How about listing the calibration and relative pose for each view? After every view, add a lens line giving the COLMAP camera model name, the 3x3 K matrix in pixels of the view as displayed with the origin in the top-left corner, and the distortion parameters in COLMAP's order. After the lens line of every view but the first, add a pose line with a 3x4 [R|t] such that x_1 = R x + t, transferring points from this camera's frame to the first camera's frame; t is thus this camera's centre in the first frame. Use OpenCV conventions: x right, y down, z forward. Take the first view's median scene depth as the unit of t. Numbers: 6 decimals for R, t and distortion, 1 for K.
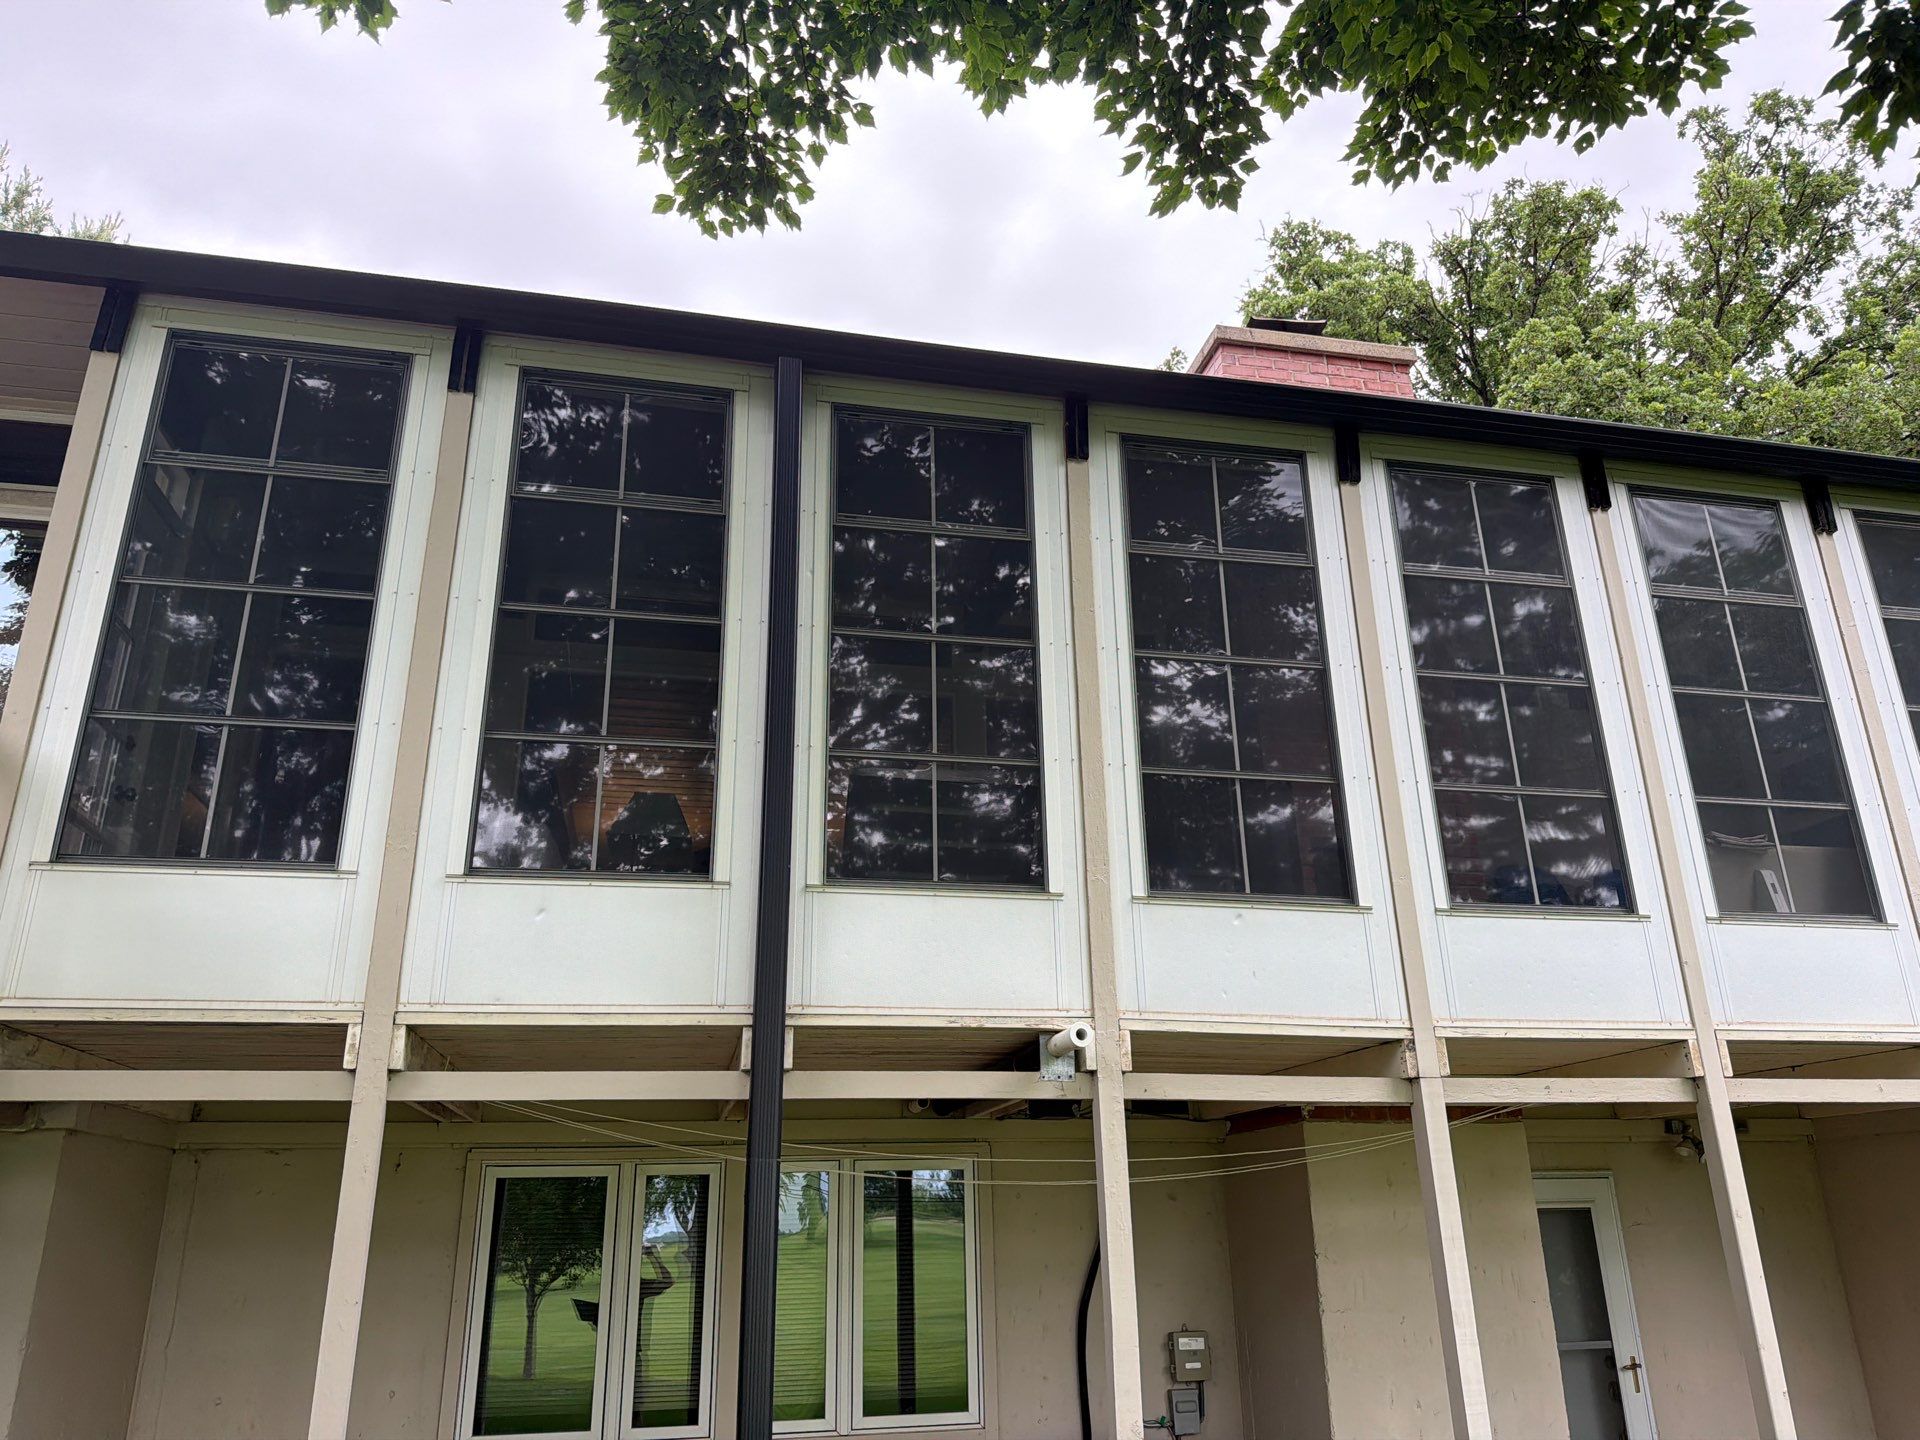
lens RADIAL K [[1363.9, 0, 960.0], [0, 1363.9, 720.0], [0, 0, 1]] dist [-0.001262, -0.005327]
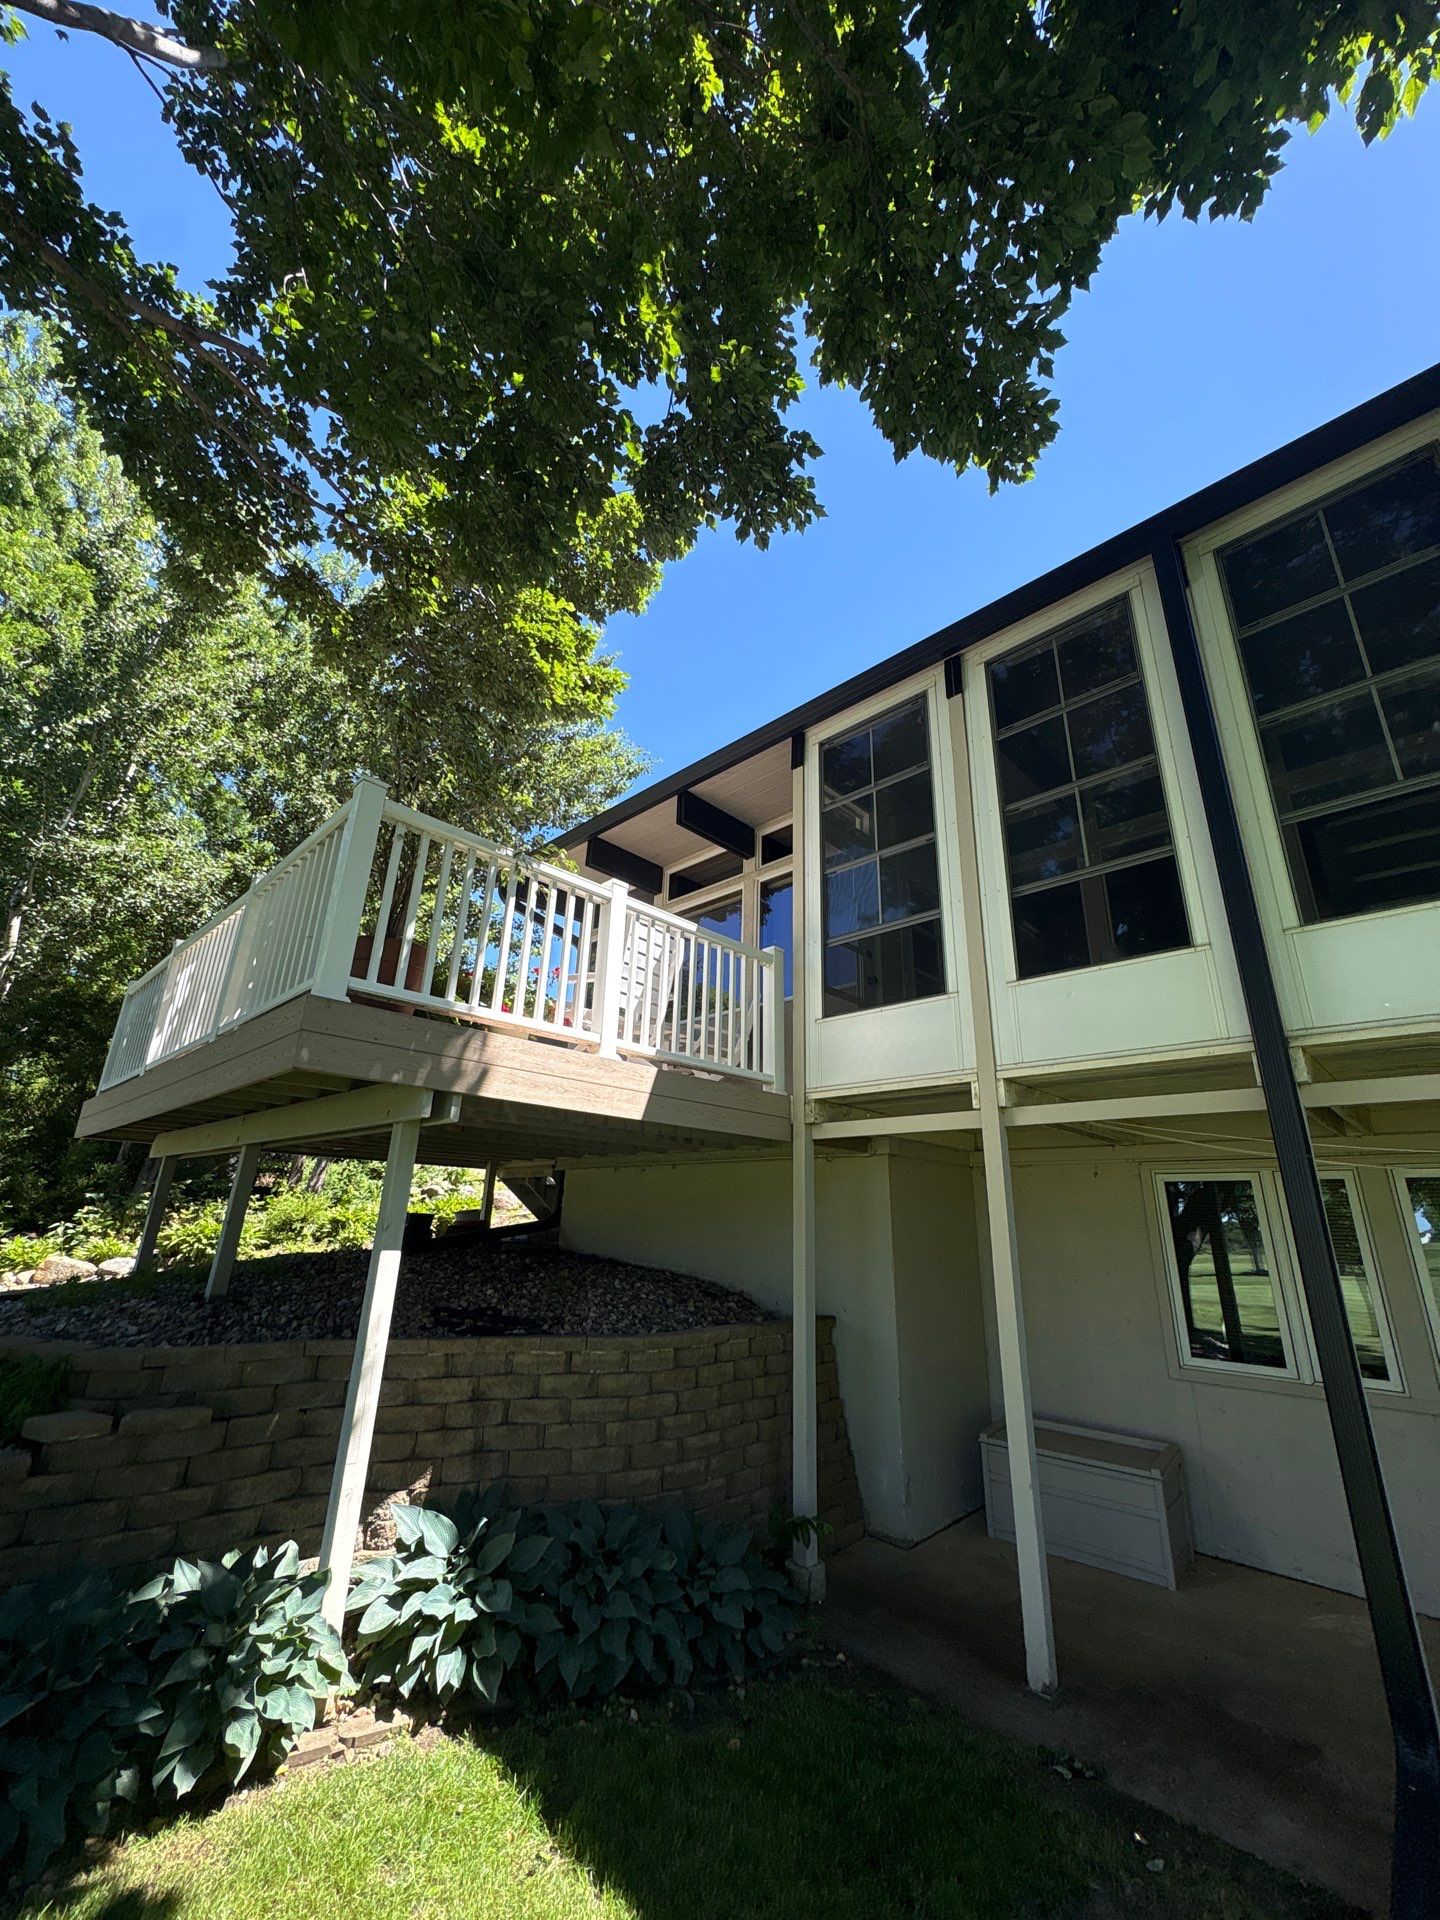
lens RADIAL K [[758.0, 0, 720.0], [0, 758.0, 960.0], [0, 0, 1]] dist [0.000677, -0.000148]
pose [[0.572502, -0.231141, -0.786648, 0.123088], [0.251808, 0.962639, -0.099594, 0.091539], [0.780279, -0.141067, 0.609316, 0.219481]]
